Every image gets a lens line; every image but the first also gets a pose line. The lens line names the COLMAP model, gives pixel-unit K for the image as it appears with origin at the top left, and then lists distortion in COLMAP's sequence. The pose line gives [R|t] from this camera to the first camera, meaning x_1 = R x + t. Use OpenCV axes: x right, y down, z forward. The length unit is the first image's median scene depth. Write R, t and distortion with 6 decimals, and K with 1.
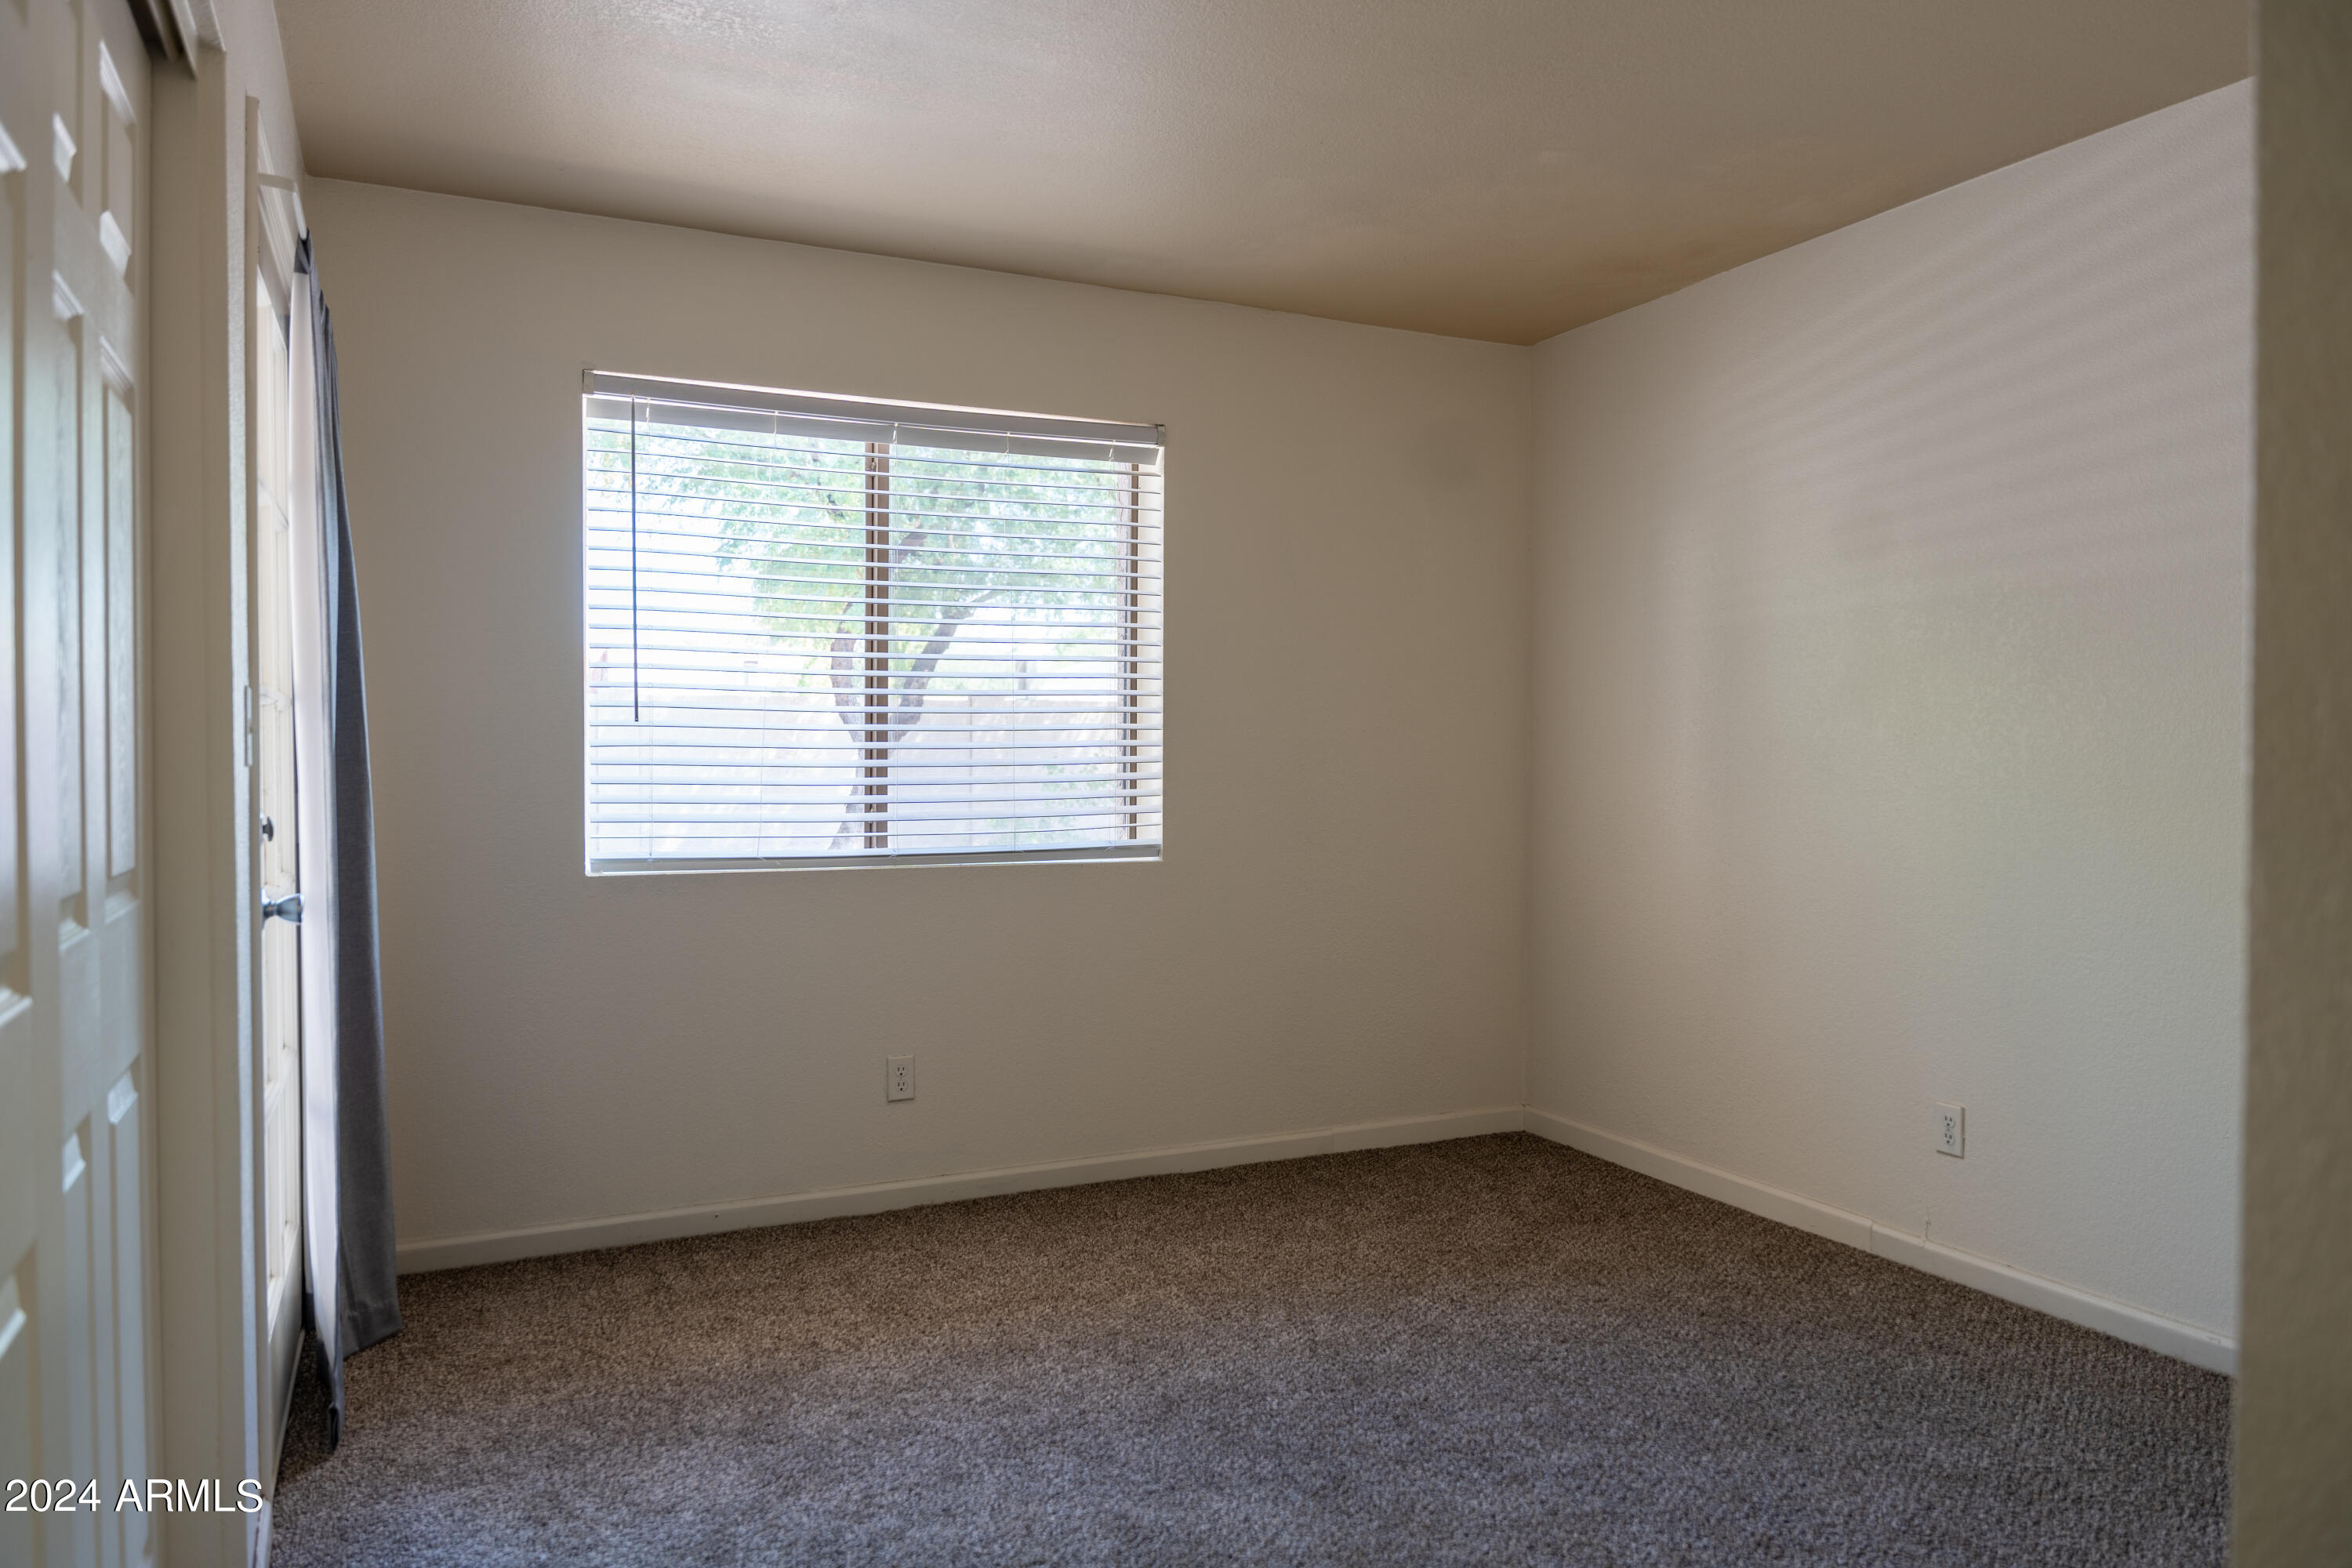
lens RADIAL K [[1615.2, 0, 1181.8], [0, 1615.2, 779.0], [0, 0, 1]] dist [0.001174, -0.019130]
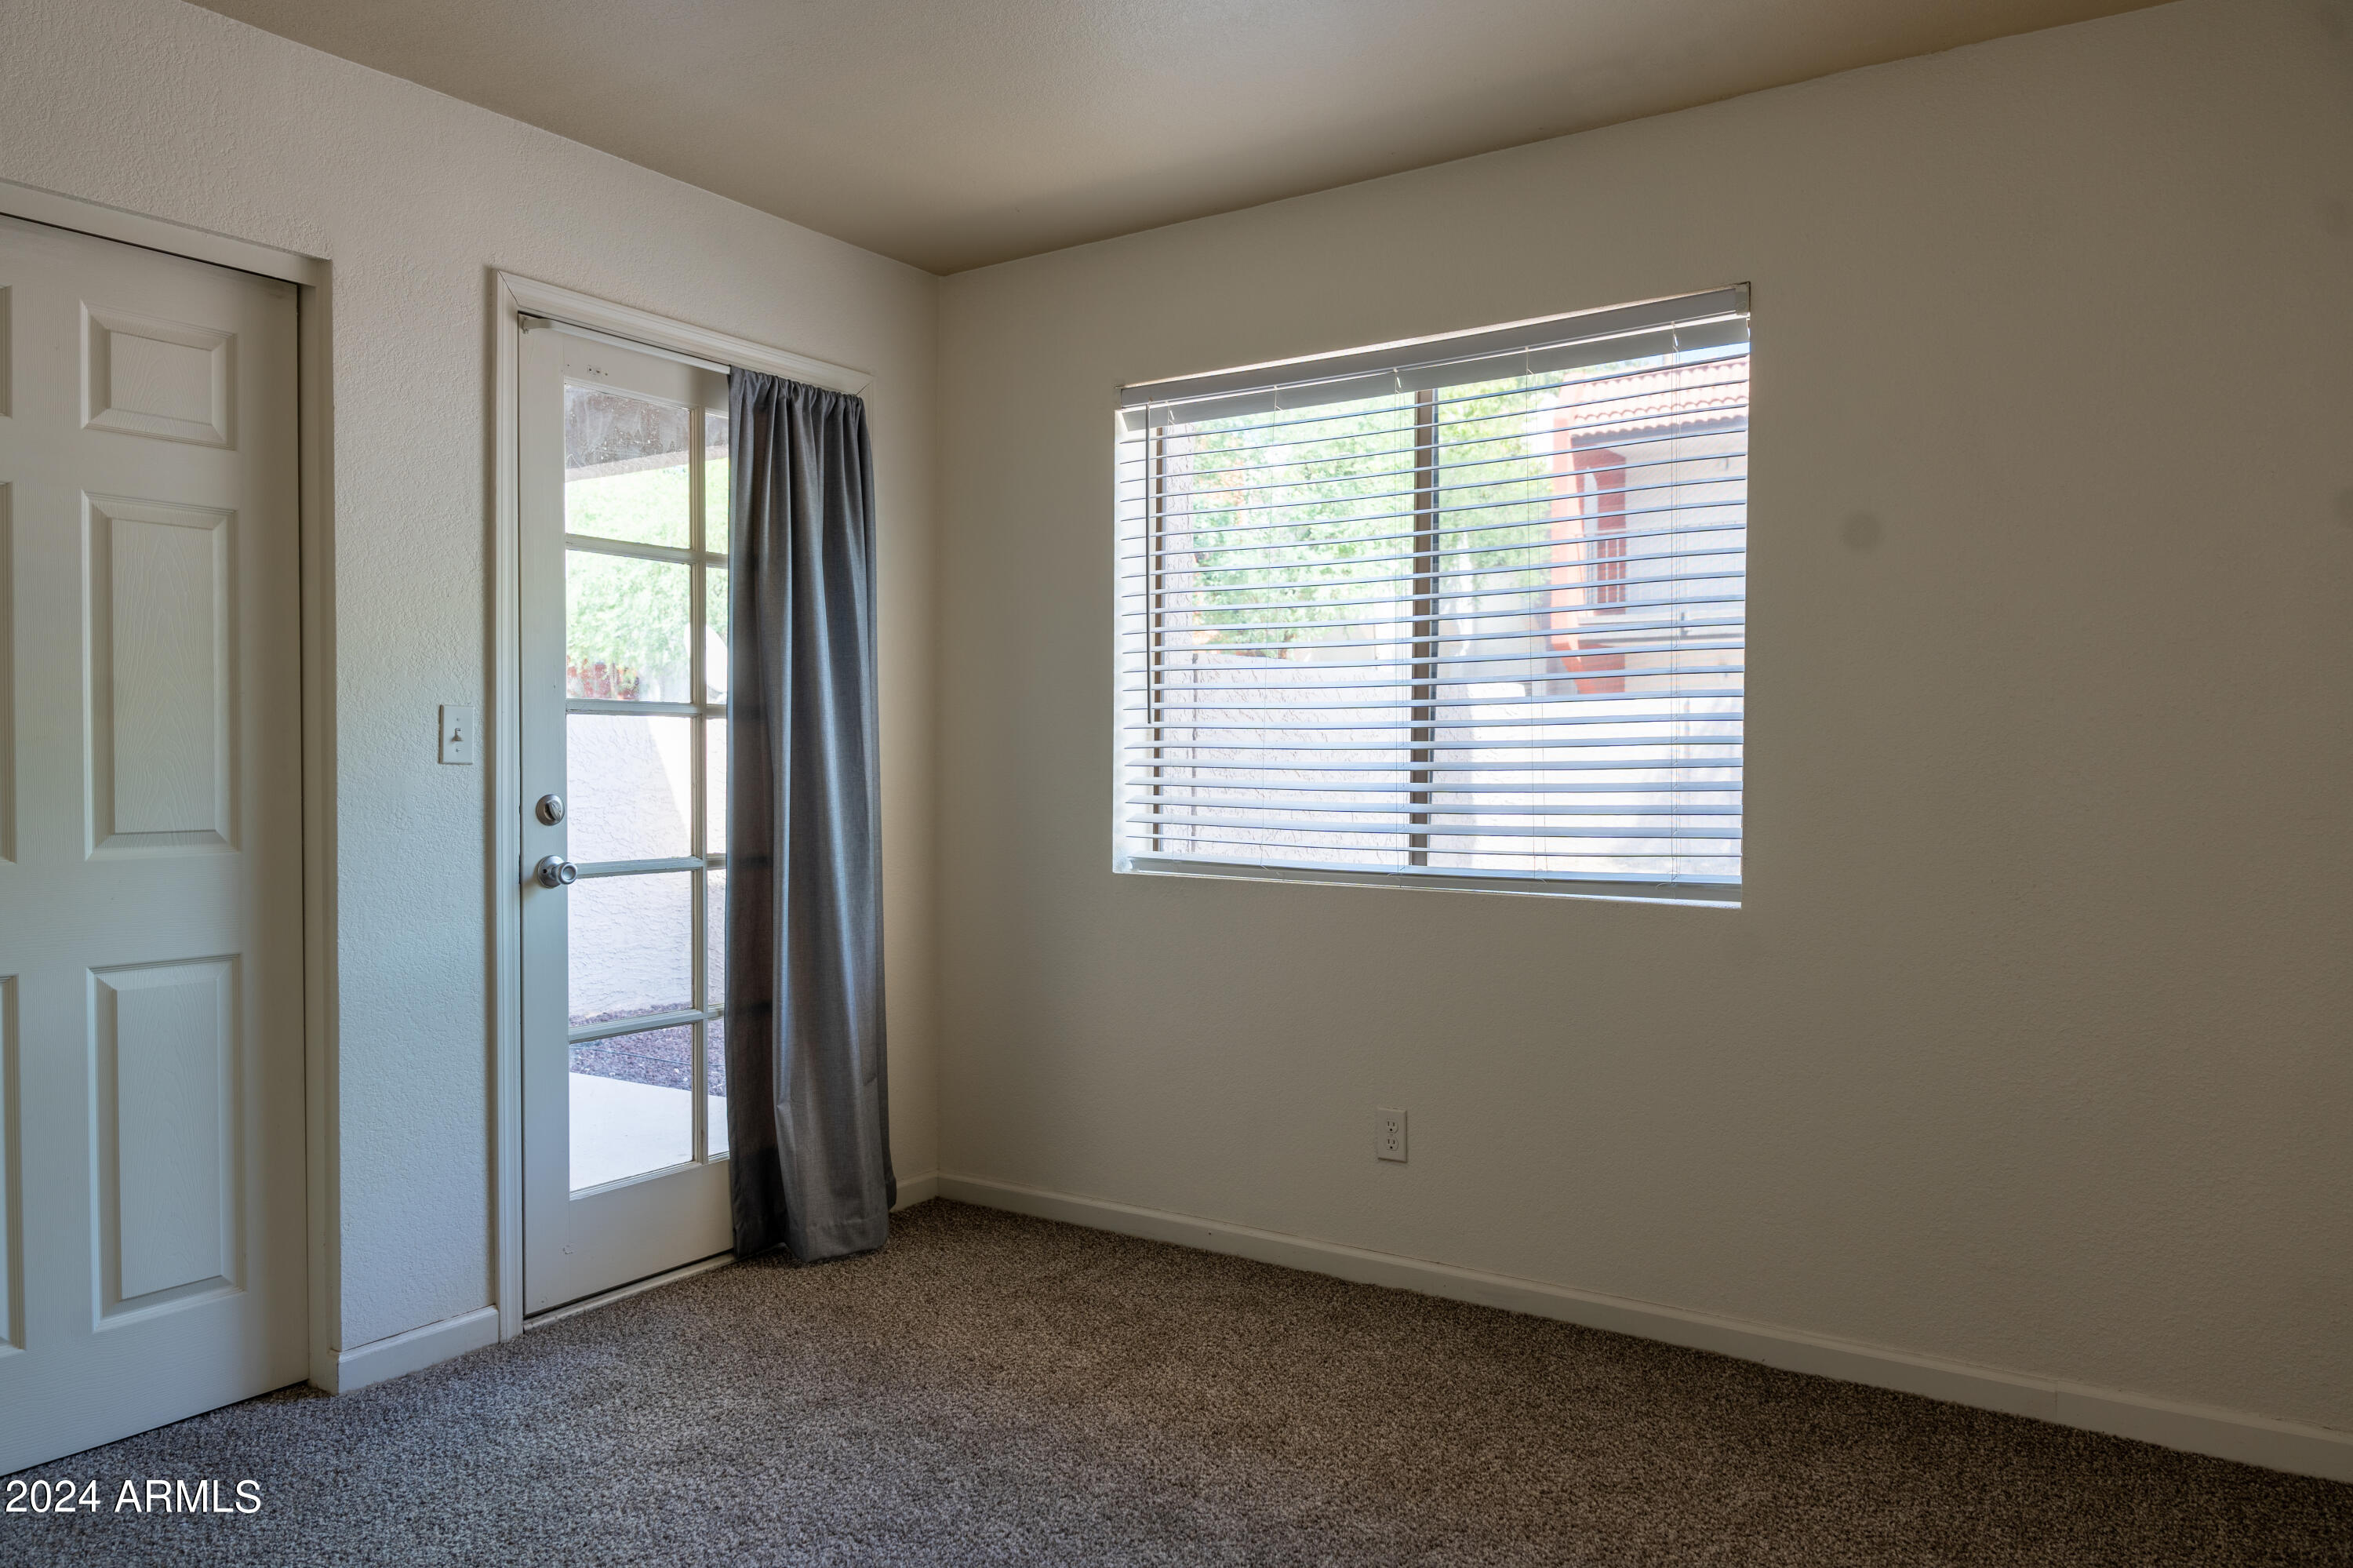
lens RADIAL K [[1574.5, 0, 1177.2], [0, 1574.5, 789.9], [0, 0, 1]] dist [0.007911, -0.023555]
pose [[0.503442, 0.013467, -0.863924, 0.504008], [-0.019661, 0.999798, 0.004127, 0.001958], [0.863805, 0.014908, 0.503605, 0.496690]]
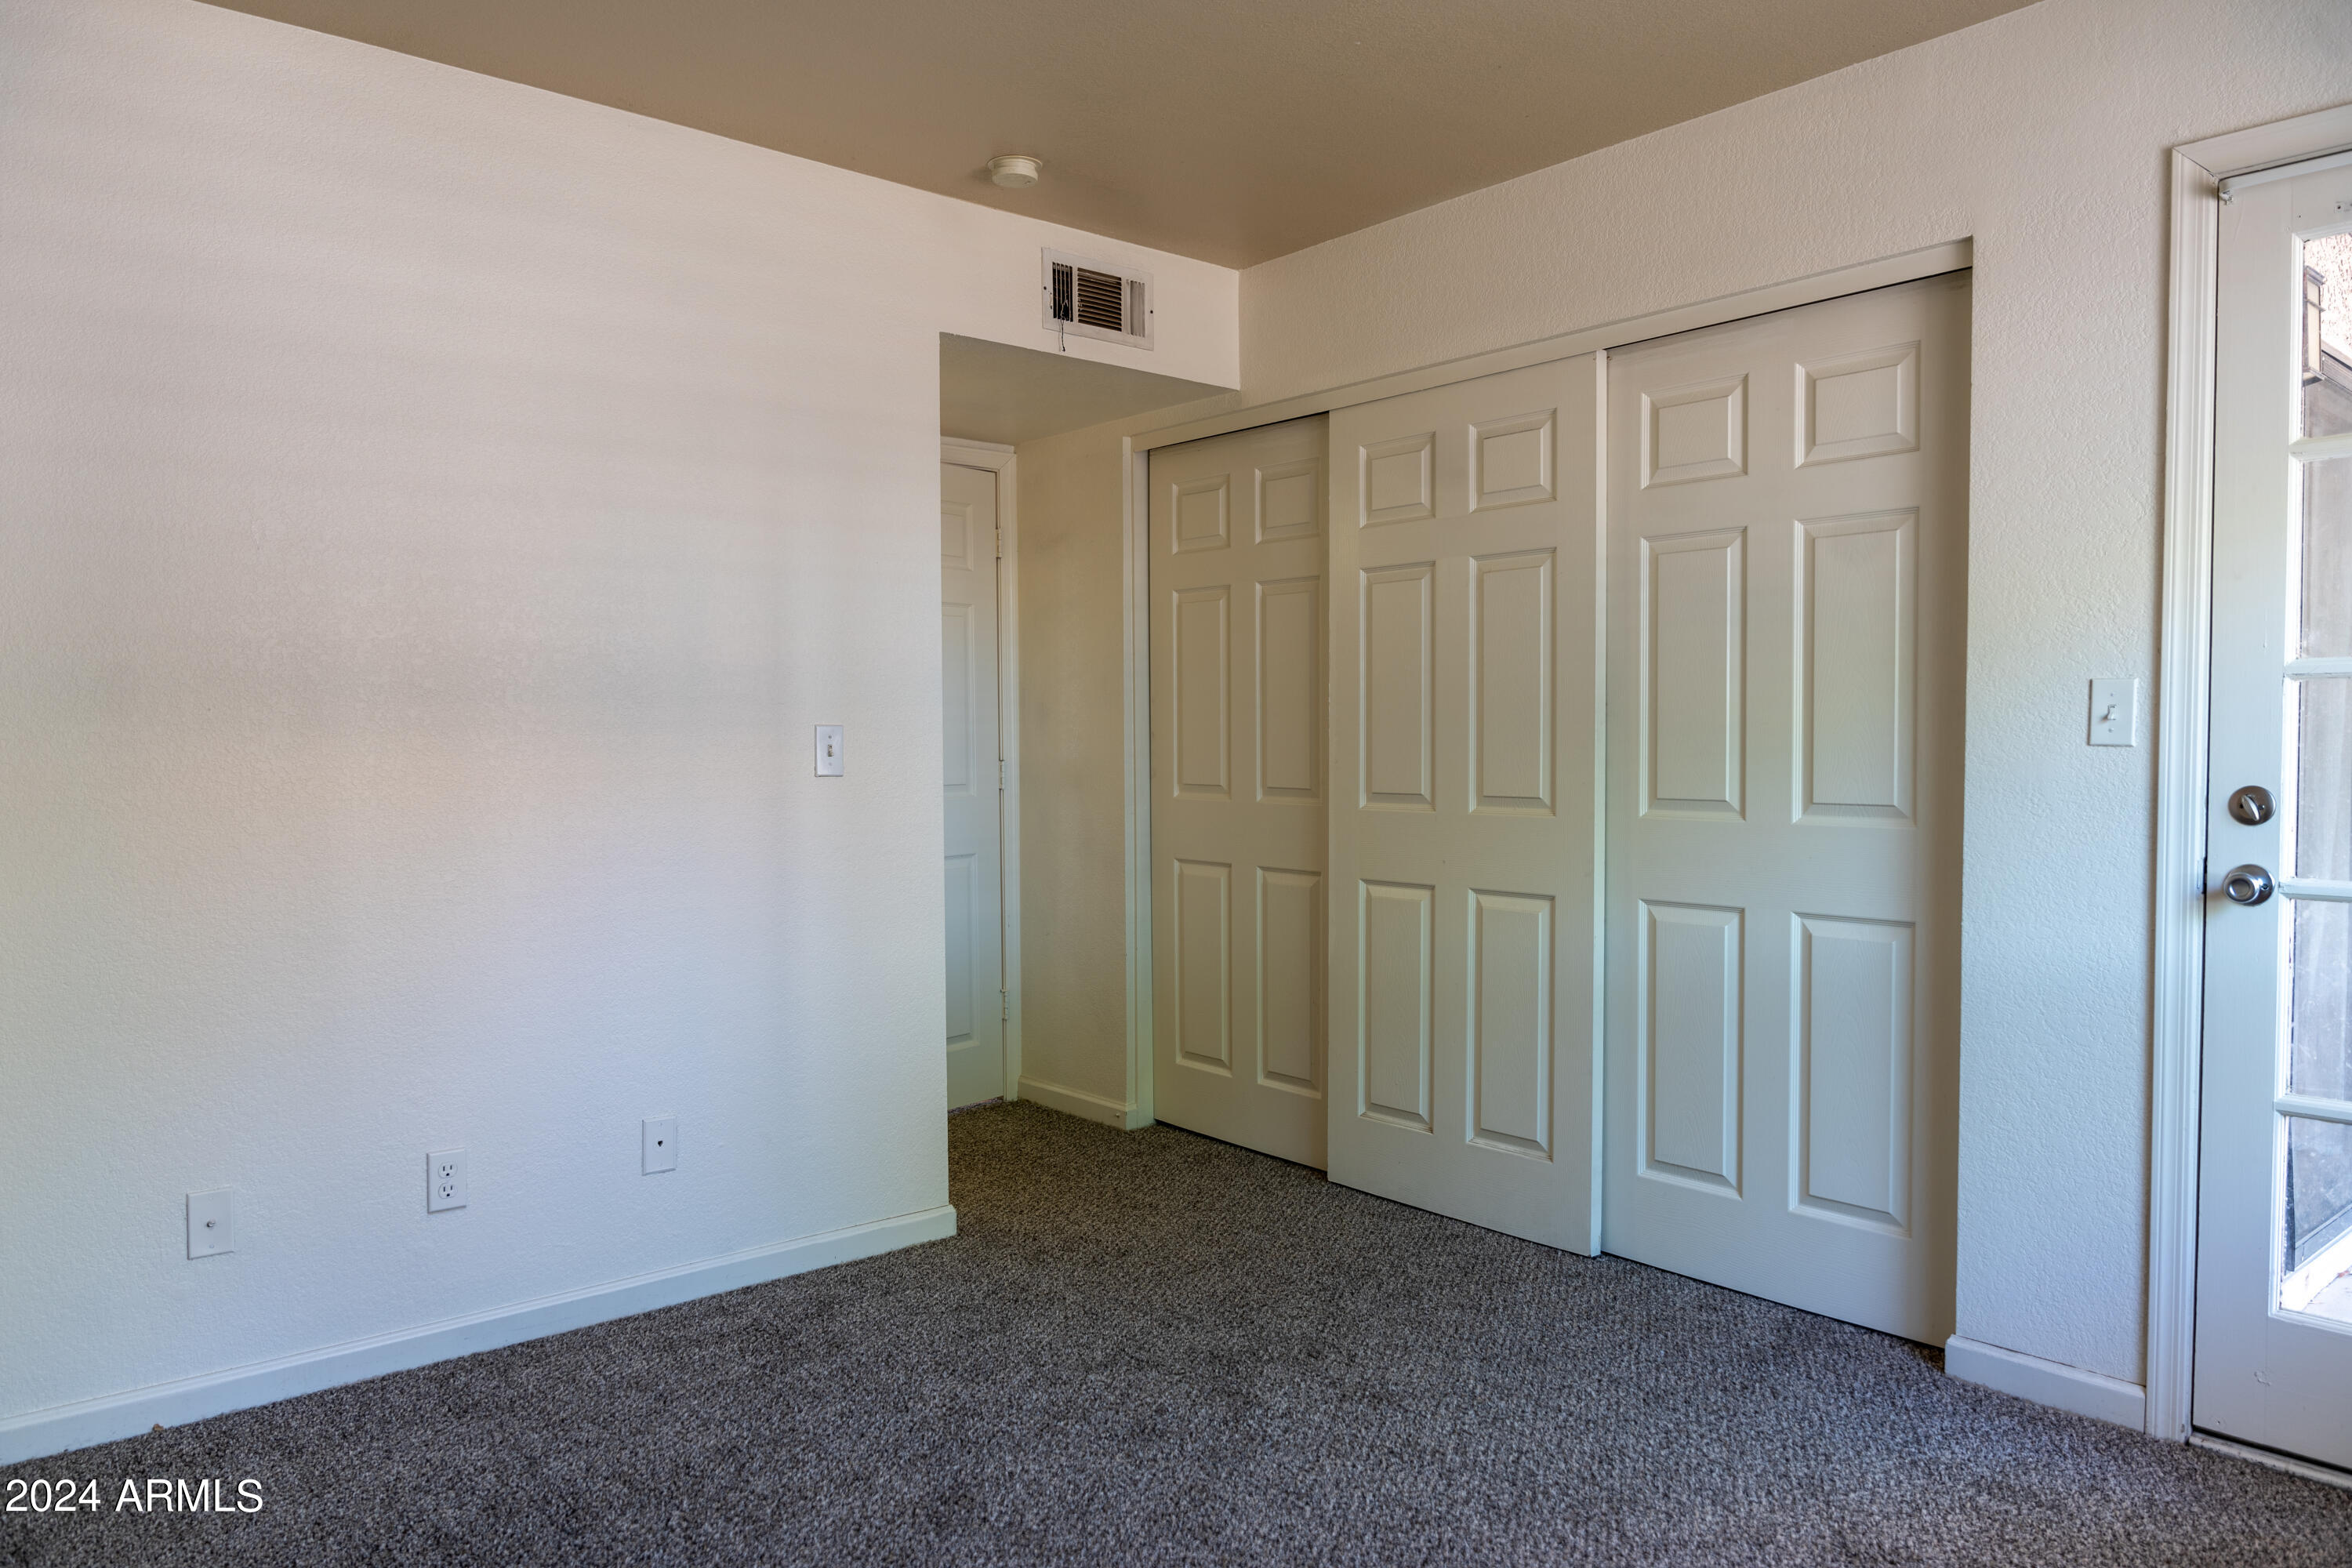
lens RADIAL K [[1573.7, 0, 1176.7], [0, 1573.7, 789.9], [0, 0, 1]] dist [0.007911, -0.023555]
pose [[-0.966709, 0.006245, -0.255804, 0.217844], [-0.007608, 0.998559, 0.053129, -0.014136], [0.255767, 0.053306, -0.965268, 1.122293]]
